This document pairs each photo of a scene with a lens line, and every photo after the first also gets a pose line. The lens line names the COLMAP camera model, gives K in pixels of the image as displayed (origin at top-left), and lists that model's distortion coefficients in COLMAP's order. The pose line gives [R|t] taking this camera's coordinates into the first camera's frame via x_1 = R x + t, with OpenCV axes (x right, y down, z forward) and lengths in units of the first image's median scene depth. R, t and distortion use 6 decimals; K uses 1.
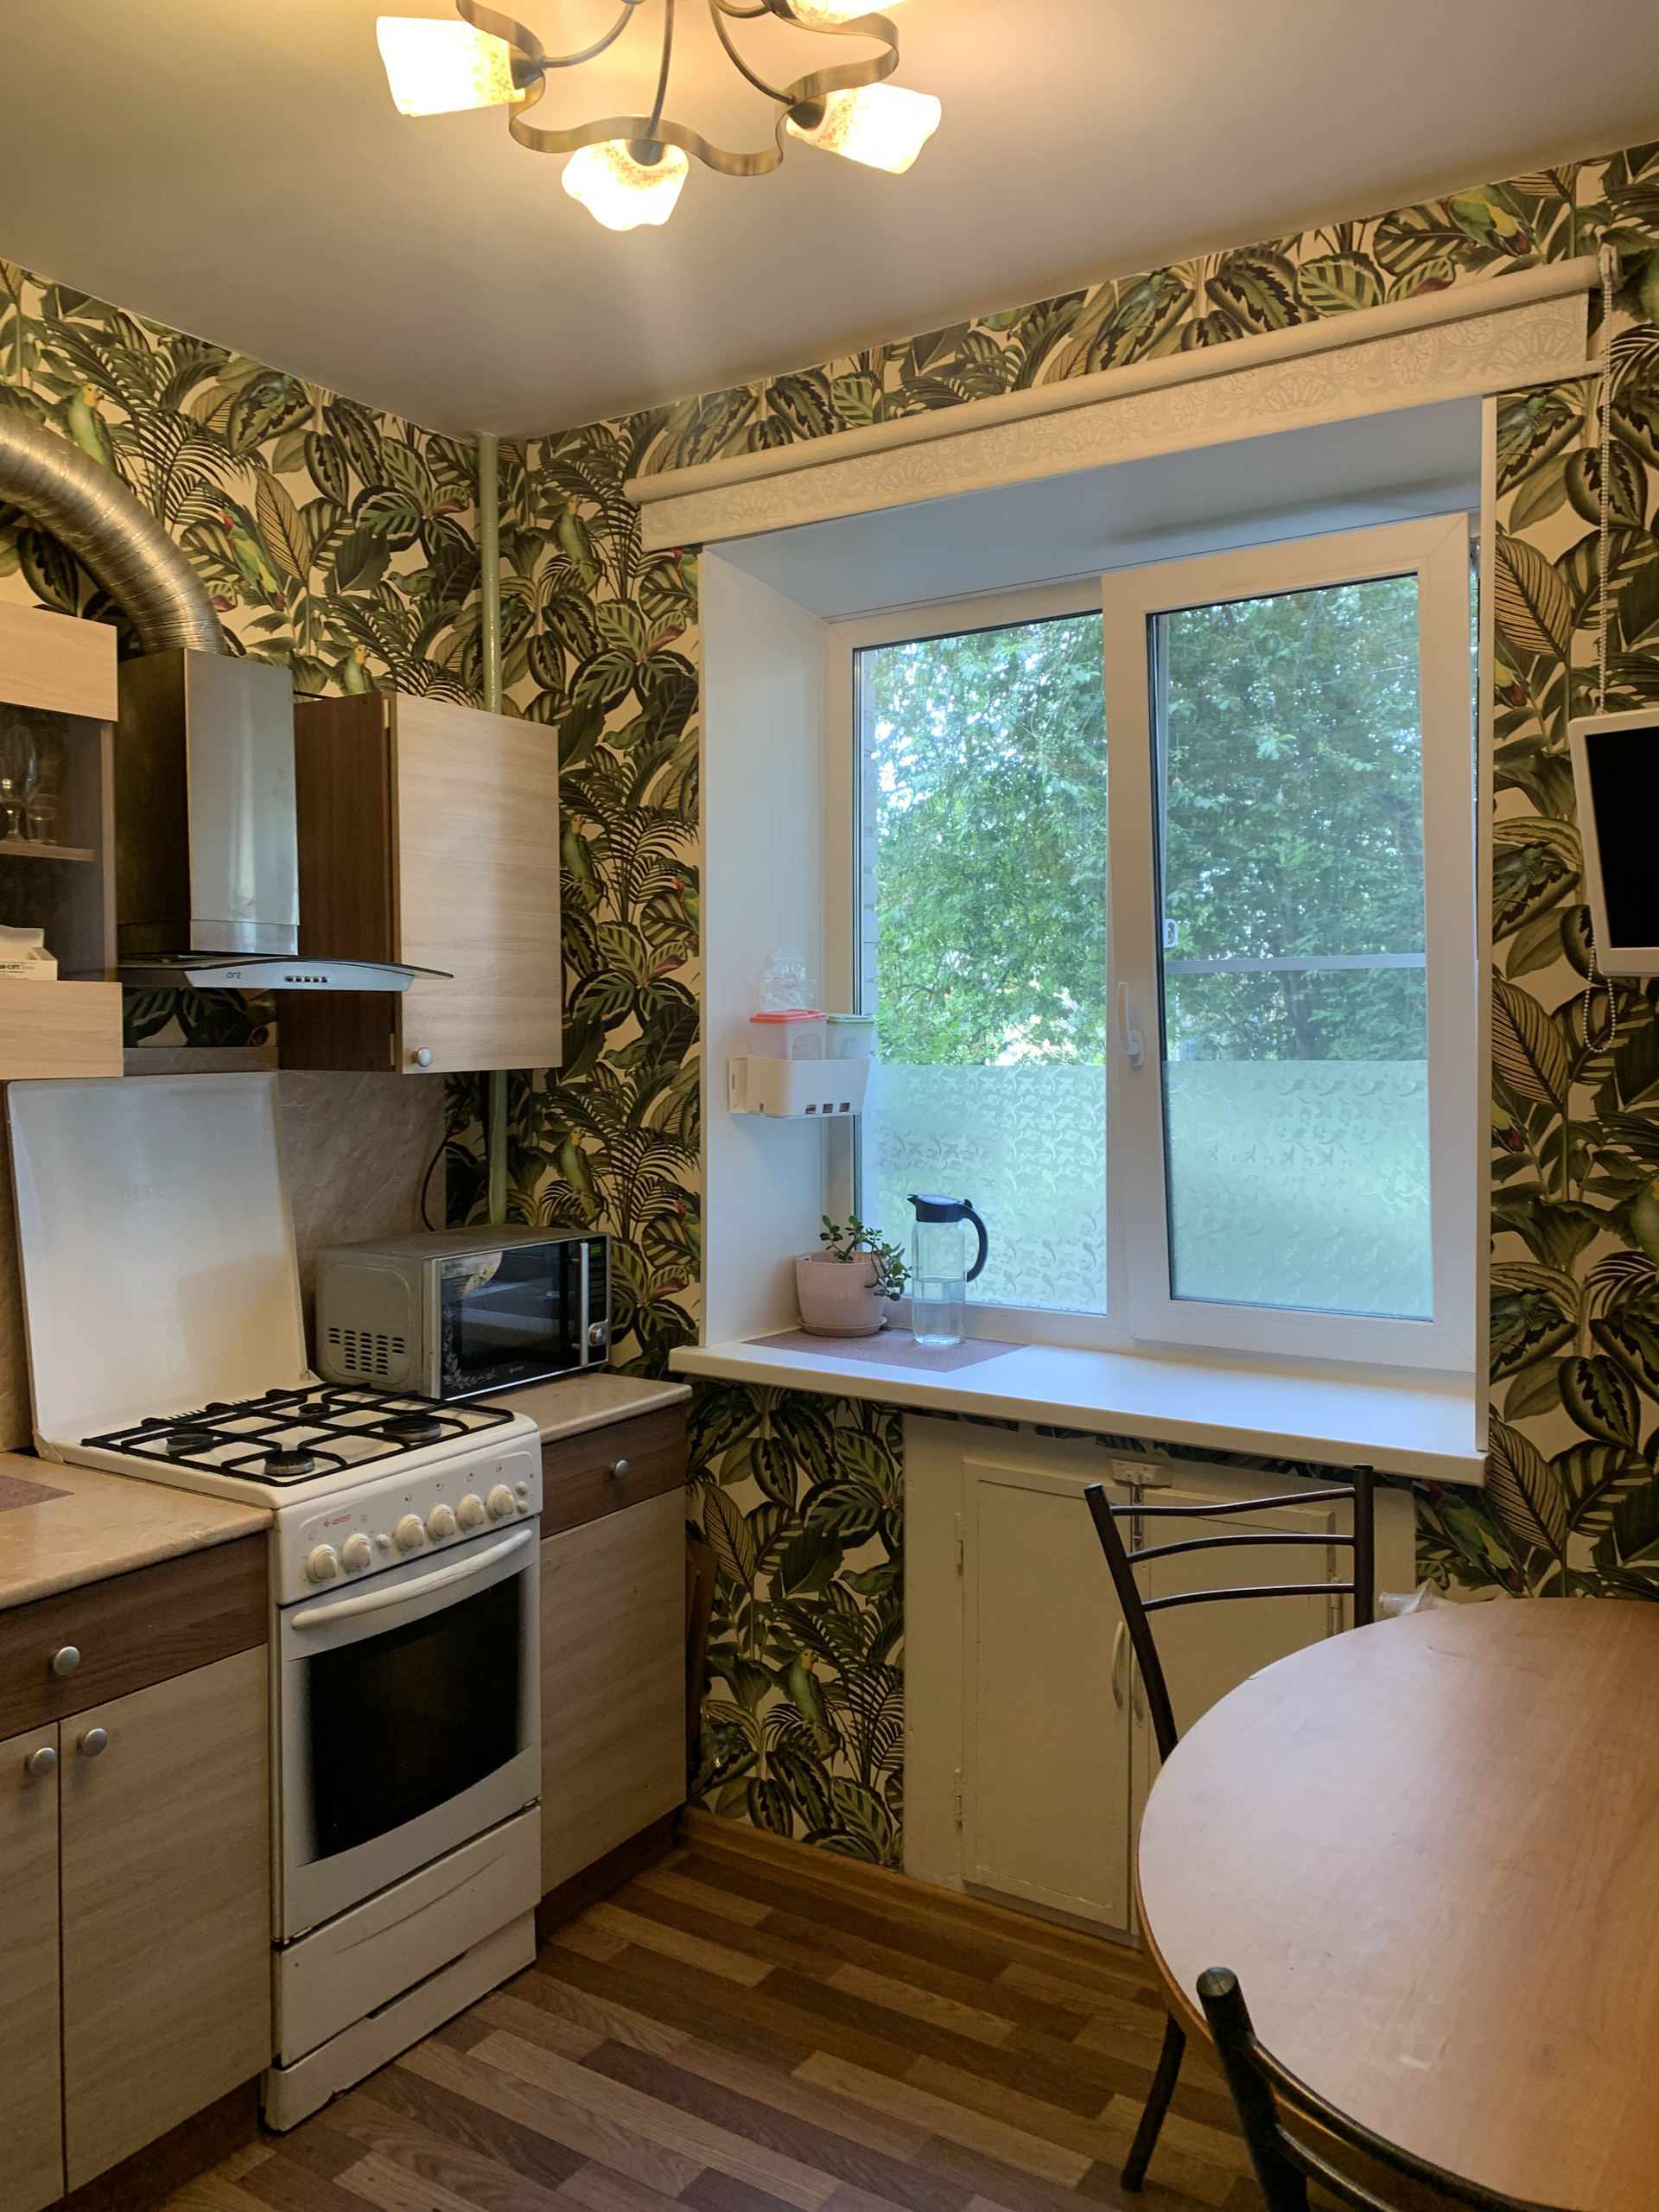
lens RADIAL K [[1669.1, 0, 829.5], [0, 1669.1, 1106.0], [0, 0, 1]] dist [0.004897, 0.000703]
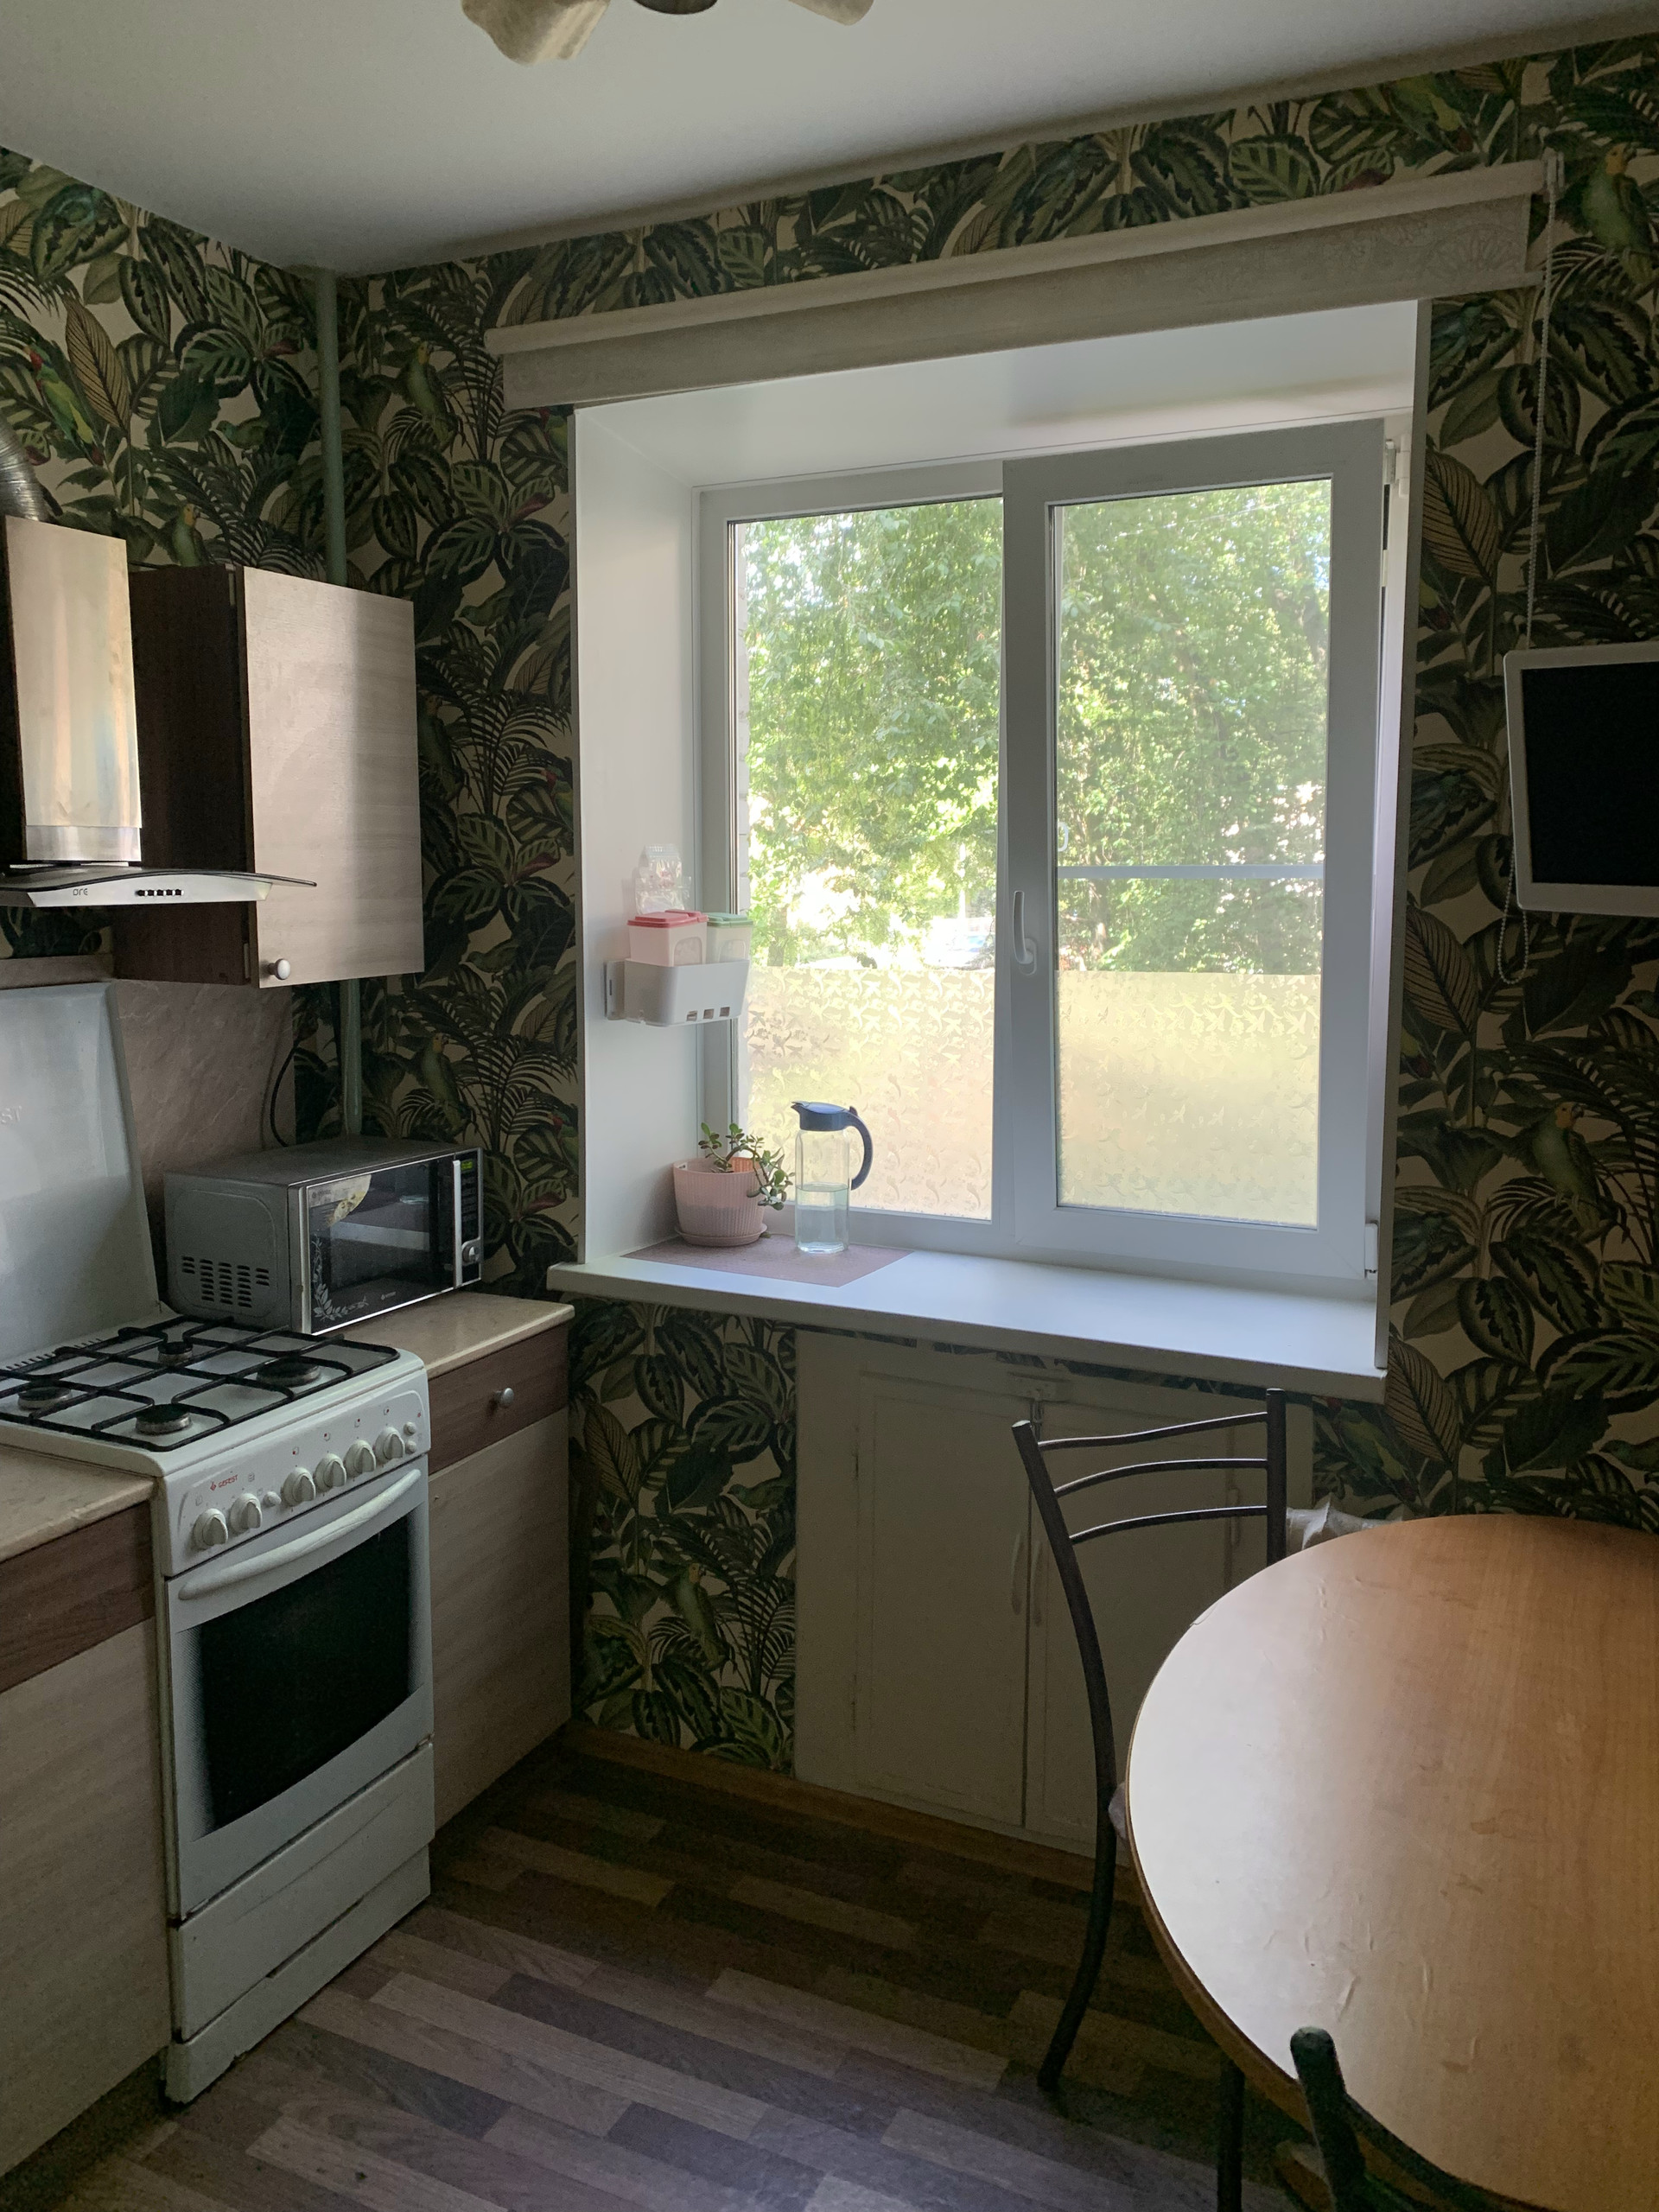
lens RADIAL K [[1668.8, 0, 848.0], [0, 1668.8, 1098.7], [0, 0, 1]] dist [0.004609, 0.001922]
pose [[0.991286, -0.010248, 0.131331, -0.056491], [-0.001299, 0.996160, 0.087537, -0.040286], [-0.131724, -0.086945, 0.987466, 0.038817]]
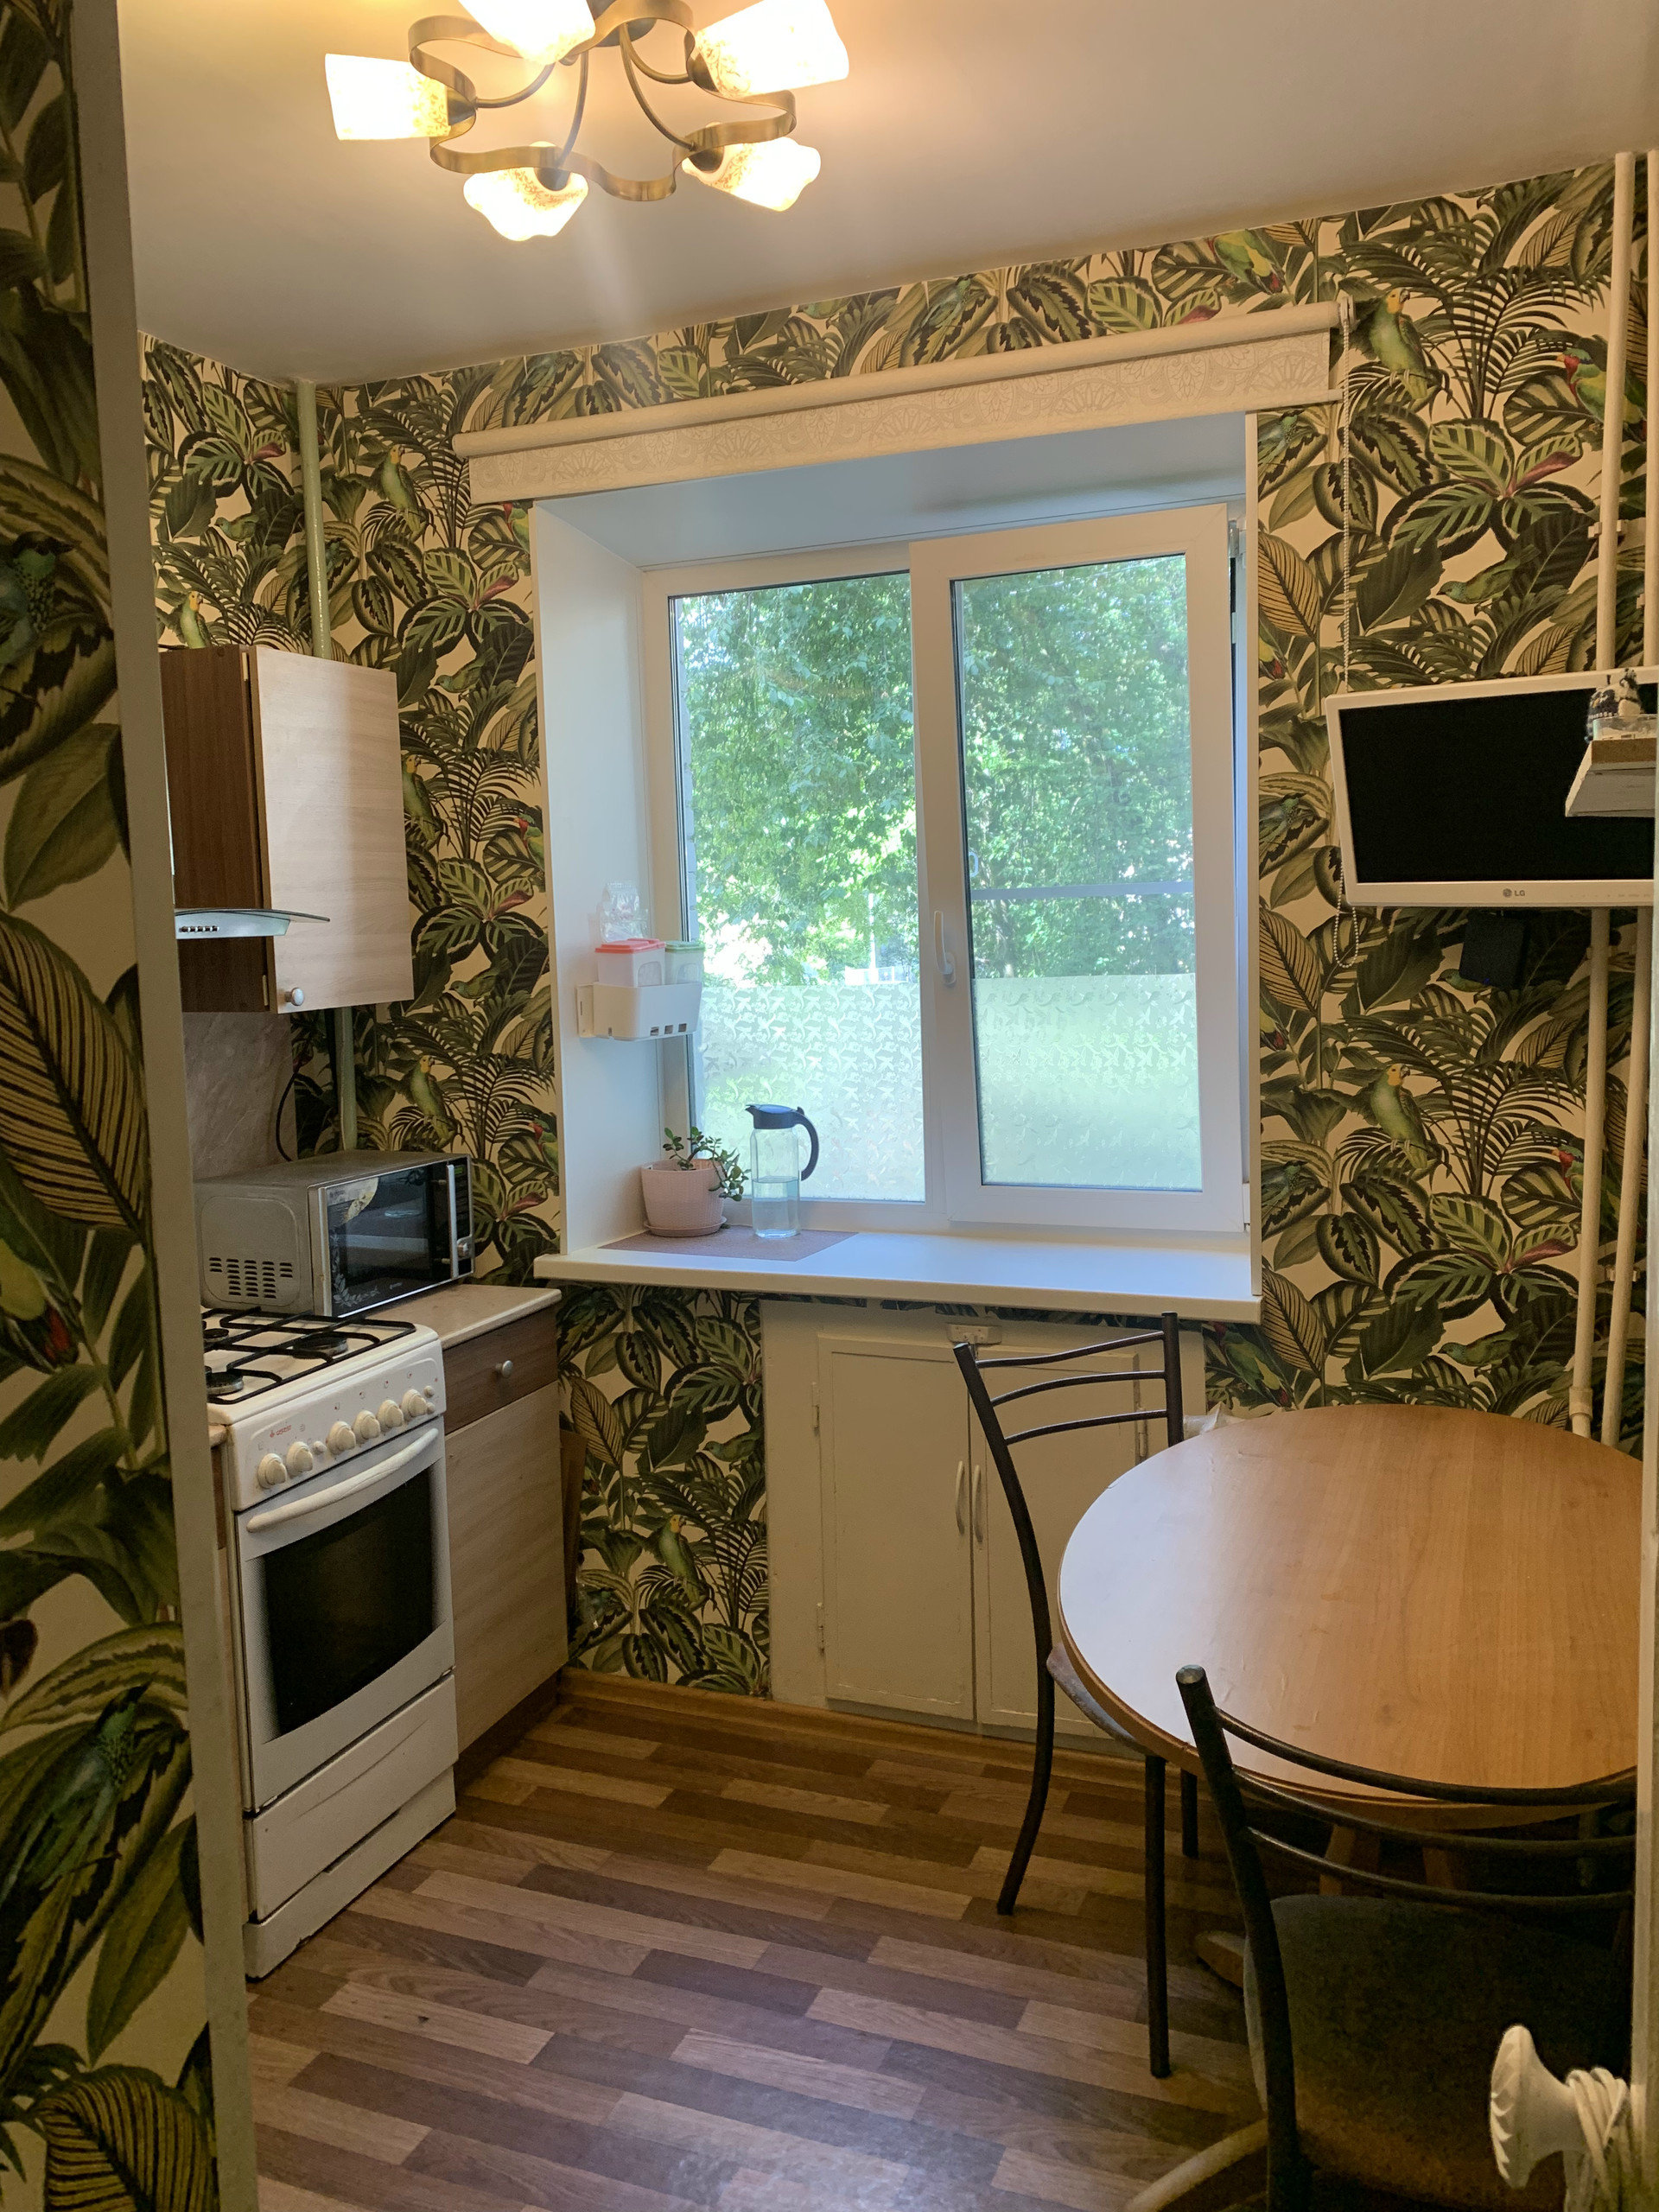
lens RADIAL K [[1631.4, 0, 879.7], [0, 1631.4, 1108.2], [0, 0, 1]] dist [0.026687, -0.055339]
pose [[0.978952, -0.045585, 0.198934, -0.094799], [0.032854, 0.997223, 0.066836, -0.016359], [-0.201429, -0.058893, 0.977731, -0.089017]]
